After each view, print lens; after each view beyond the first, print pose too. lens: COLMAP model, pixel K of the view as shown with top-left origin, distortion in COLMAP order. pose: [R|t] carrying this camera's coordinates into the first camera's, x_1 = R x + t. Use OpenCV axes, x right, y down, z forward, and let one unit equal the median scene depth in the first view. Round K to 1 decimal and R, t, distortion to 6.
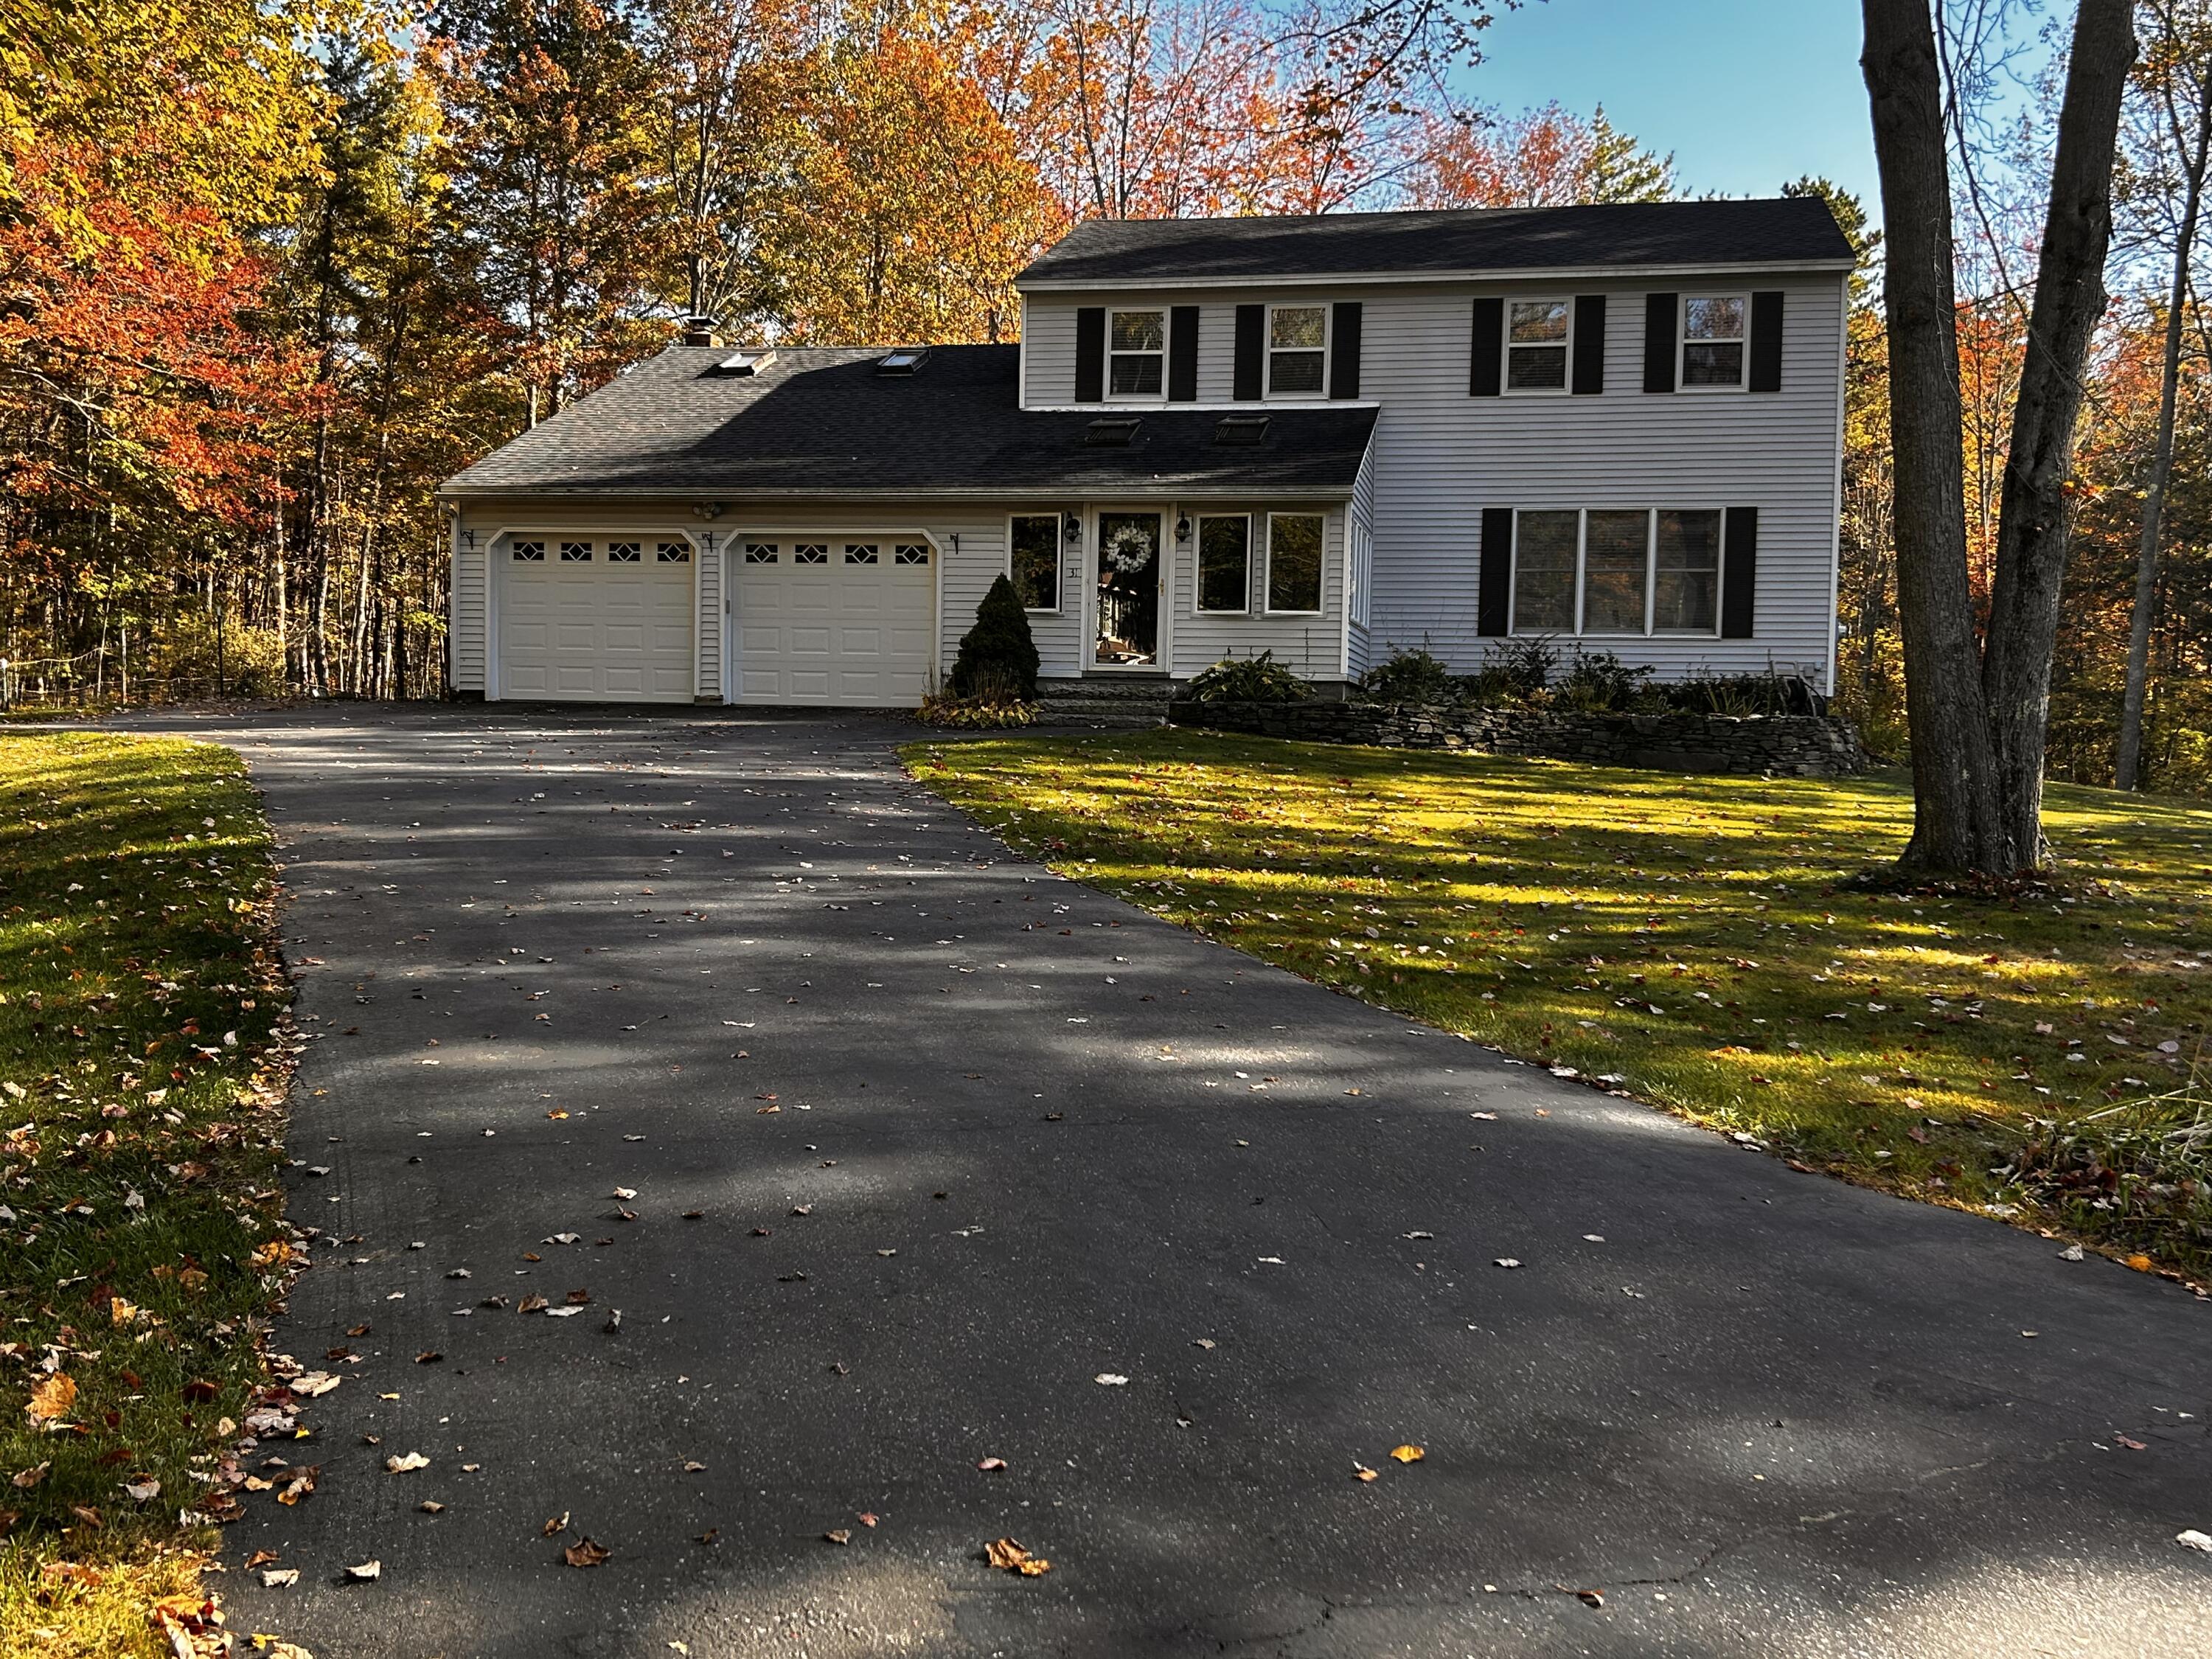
lens RADIAL K [[1980.4, 0, 1104.6], [0, 1980.4, 818.1], [0, 0, 1]] dist [-0.002095, -0.020556]
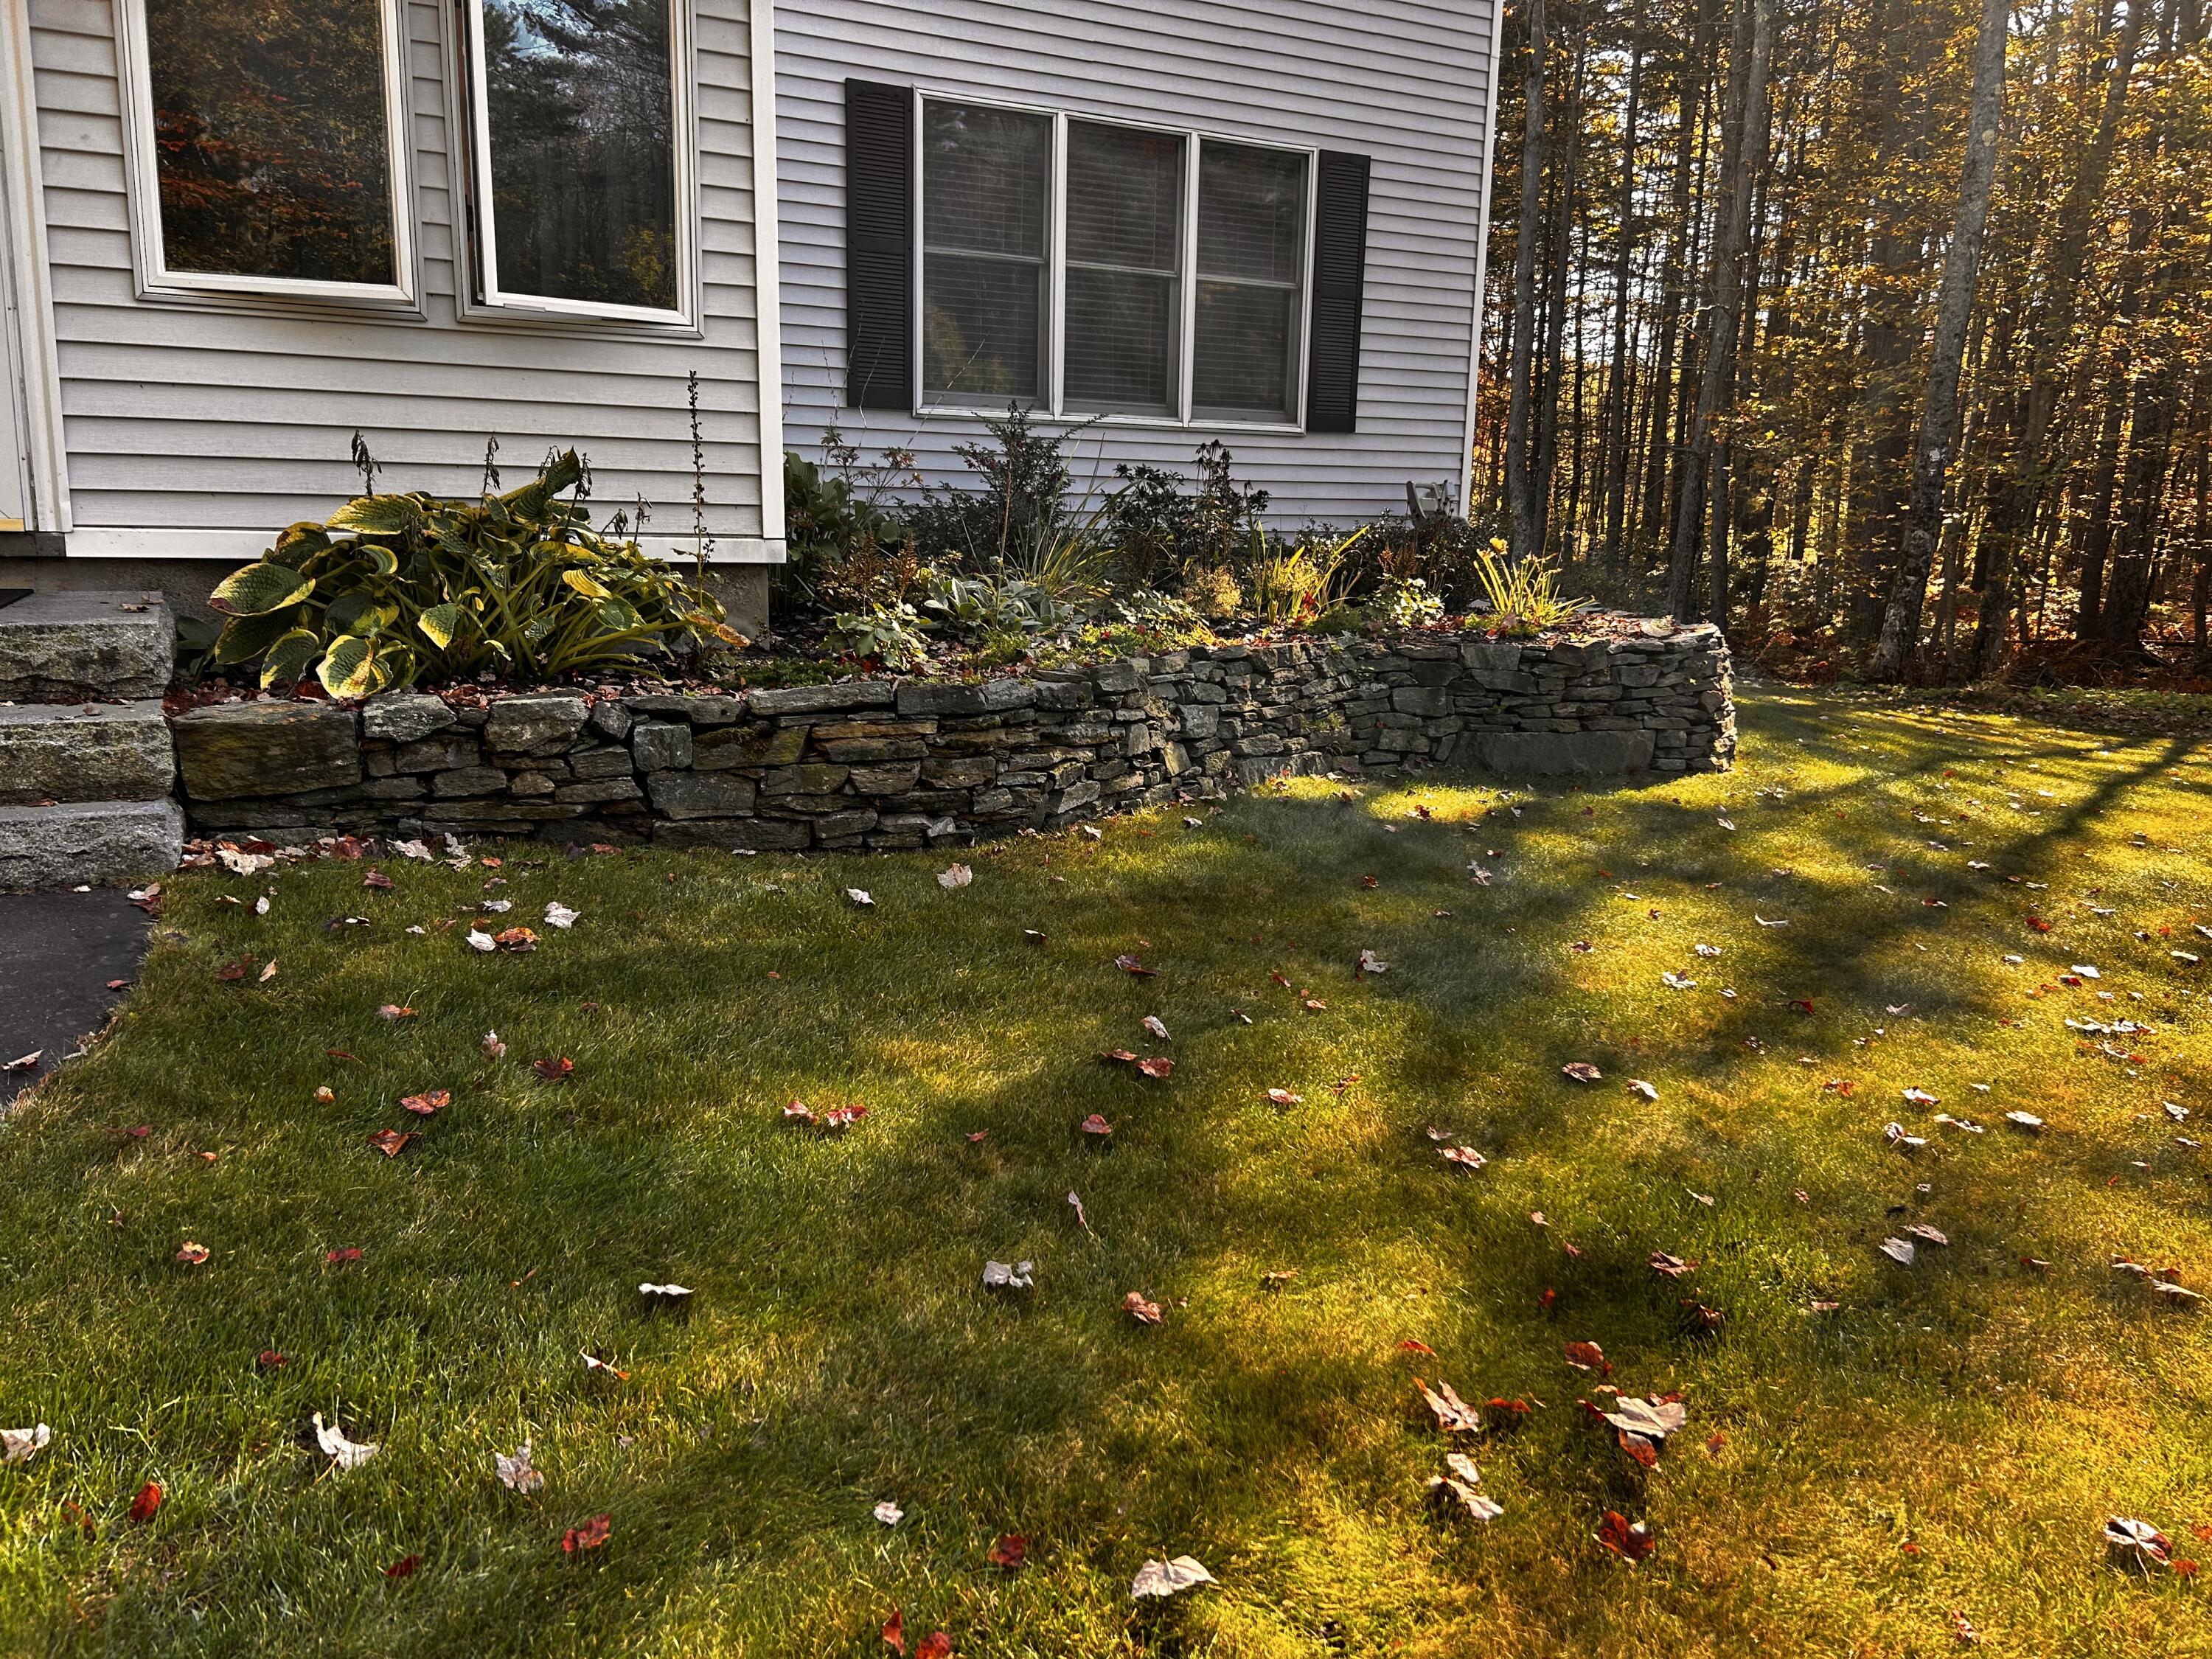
lens RADIAL K [[1680.5, 0, 1113.1], [0, 1680.5, 818.3], [0, 0, 1]] dist [0.100550, 0.006010]
pose [[0.752510, -0.120407, 0.647480, -0.010874], [0.017237, 0.986409, 0.163403, -0.065551], [-0.658355, -0.111802, 0.744358, 0.704160]]
